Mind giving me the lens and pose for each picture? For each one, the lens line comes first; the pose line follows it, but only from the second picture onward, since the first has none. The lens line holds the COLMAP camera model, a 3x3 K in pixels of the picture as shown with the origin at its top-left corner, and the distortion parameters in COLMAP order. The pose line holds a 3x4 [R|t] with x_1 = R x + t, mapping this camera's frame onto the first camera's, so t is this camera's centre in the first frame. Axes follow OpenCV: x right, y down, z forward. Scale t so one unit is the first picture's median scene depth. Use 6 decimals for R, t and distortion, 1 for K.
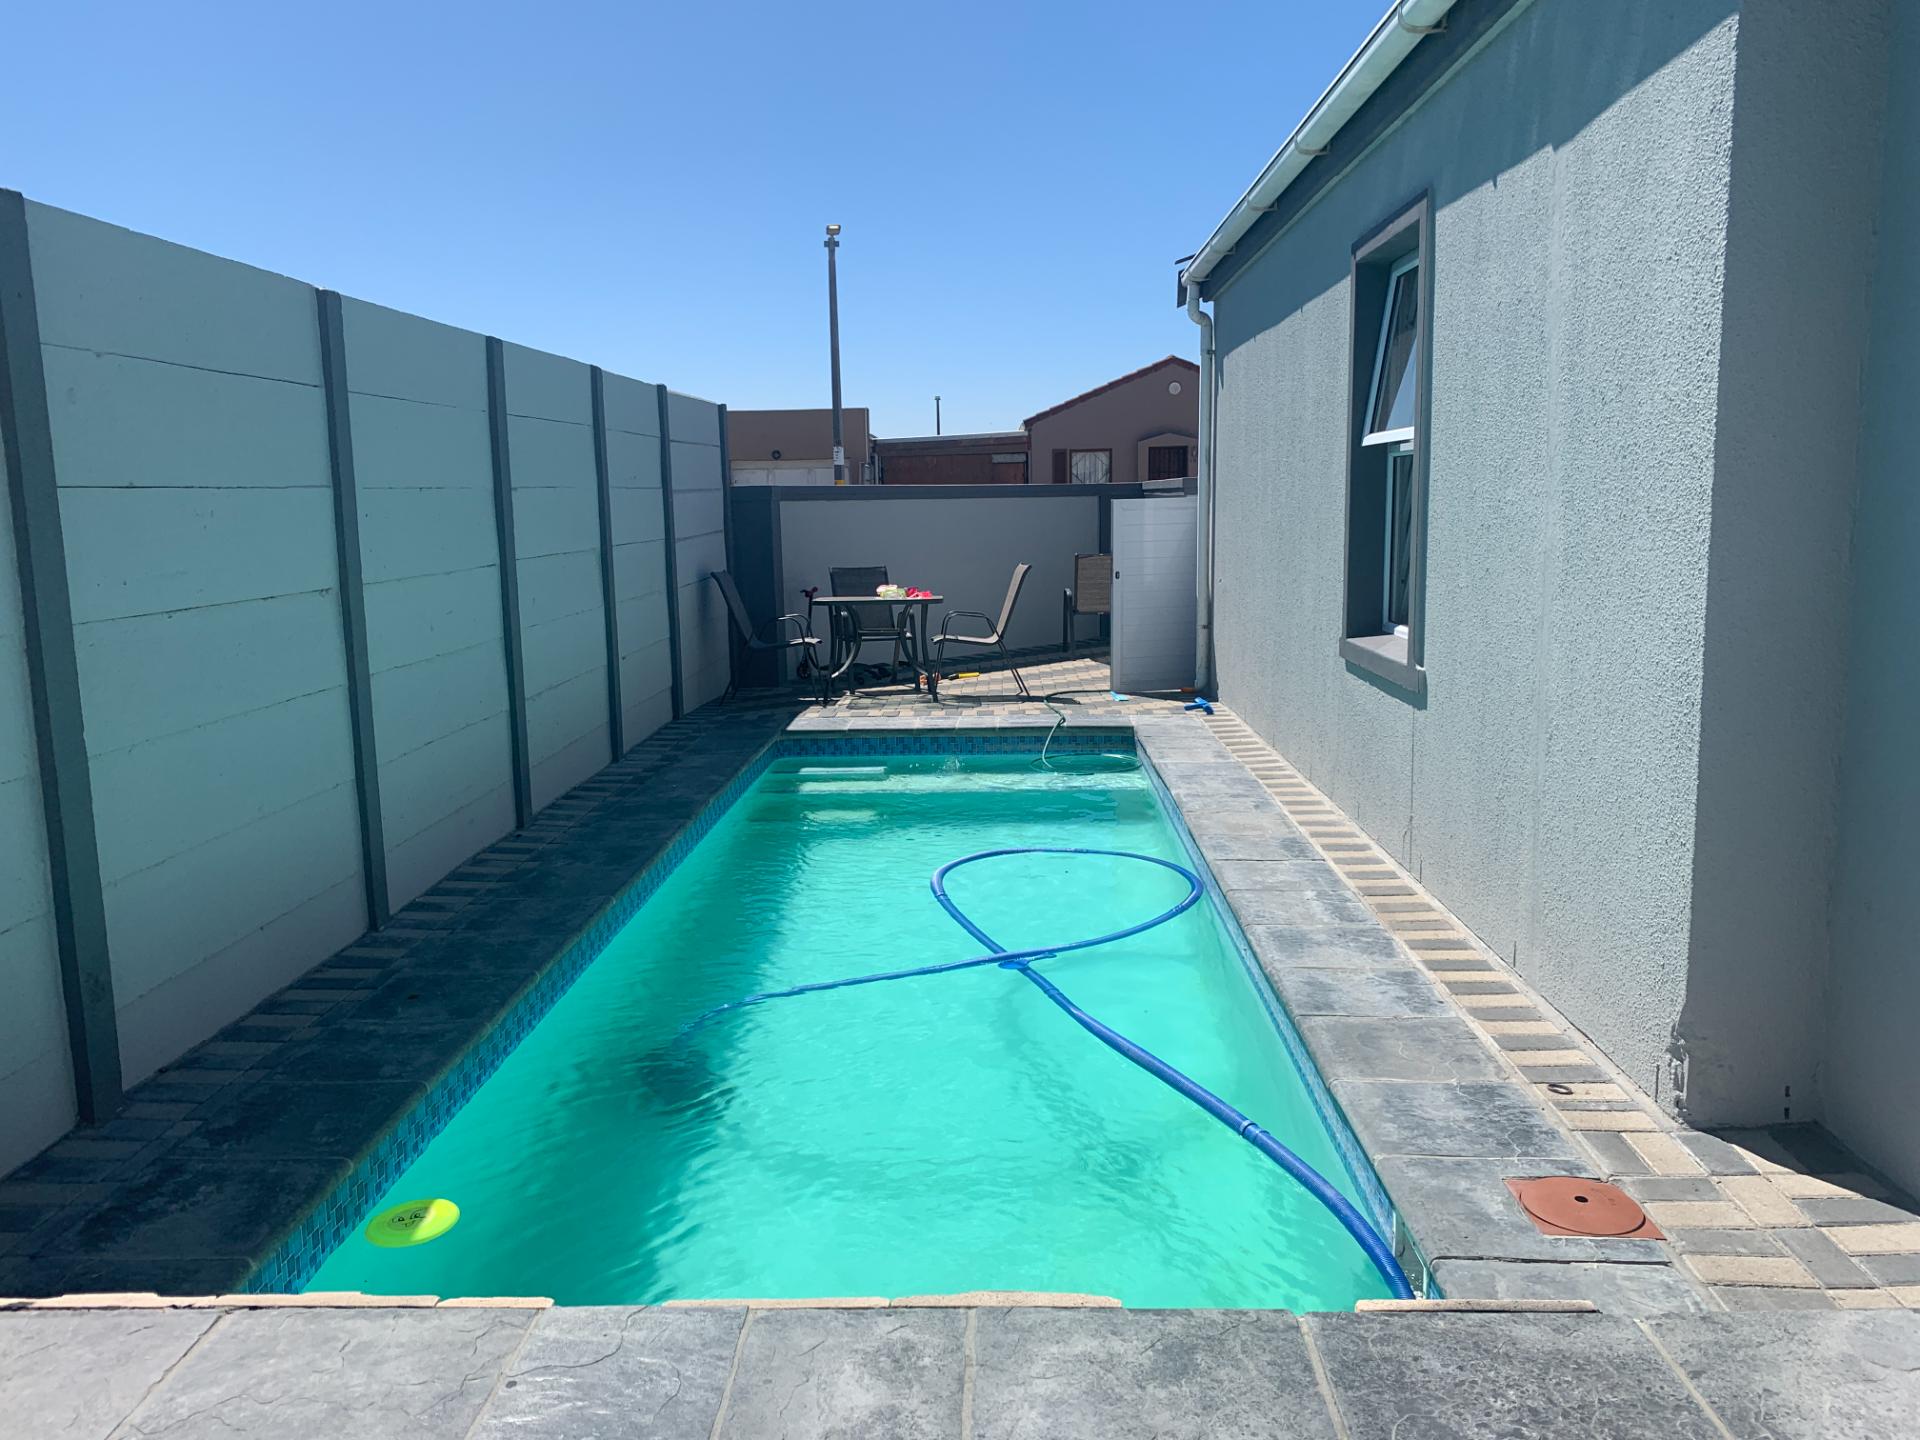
lens RADIAL K [[1471.0, 0, 956.1], [0, 1471.0, 696.0], [0, 0, 1]] dist [0.123472, -0.225504]
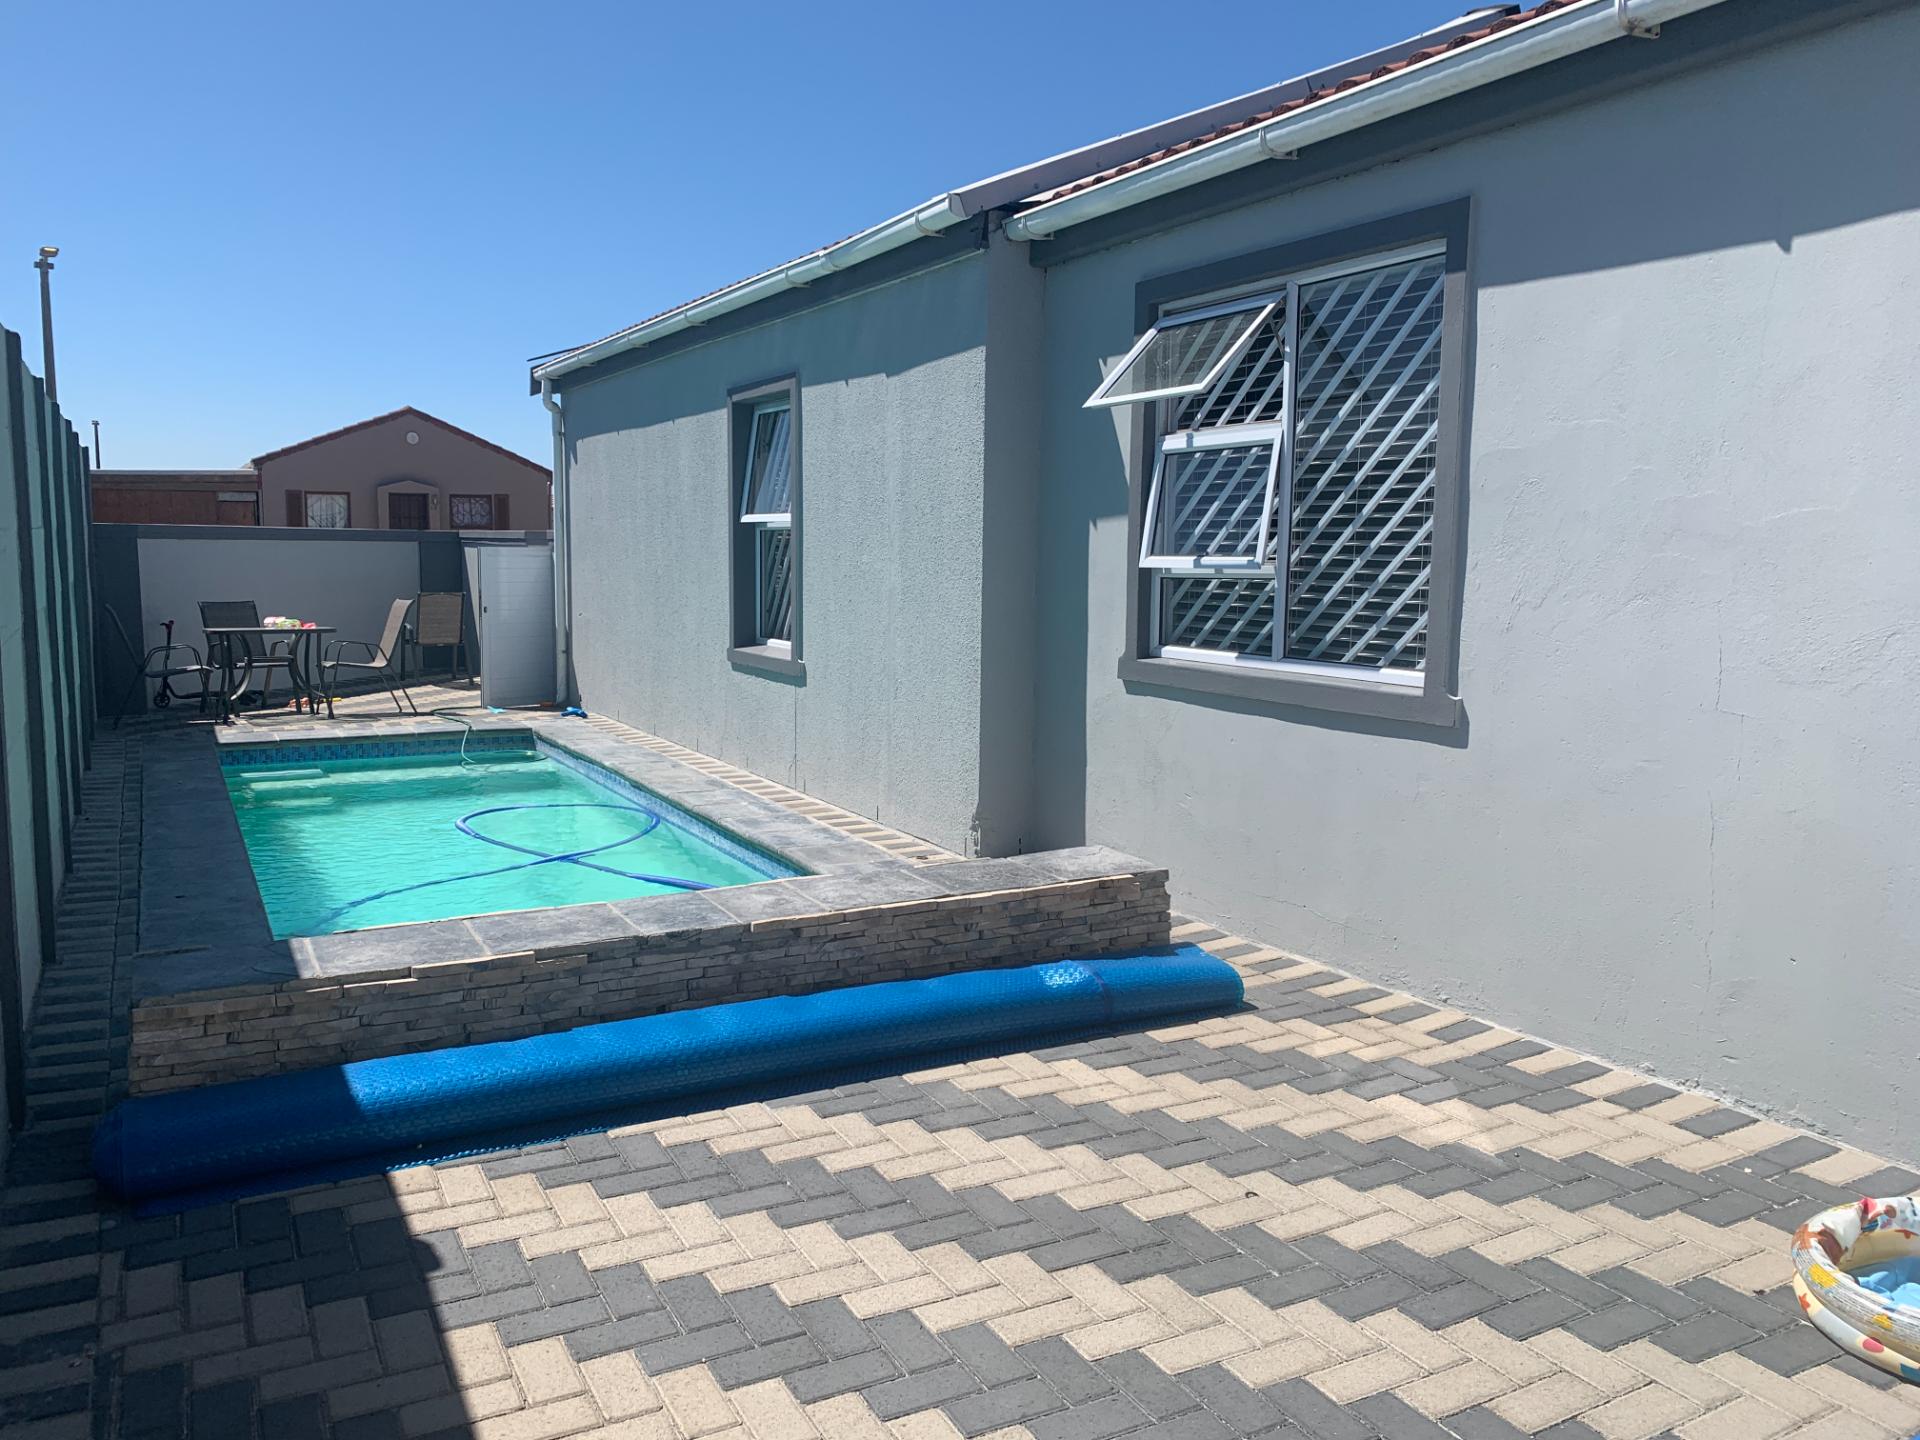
lens RADIAL K [[1471.1, 0, 957.1], [0, 1471.1, 734.1], [0, 0, 1]] dist [0.074357, -0.097255]
pose [[0.857971, -0.036907, 0.512371, -0.197866], [0.040661, 0.999165, 0.003883, 0.032552], [-0.512086, 0.017502, 0.858756, -0.254667]]
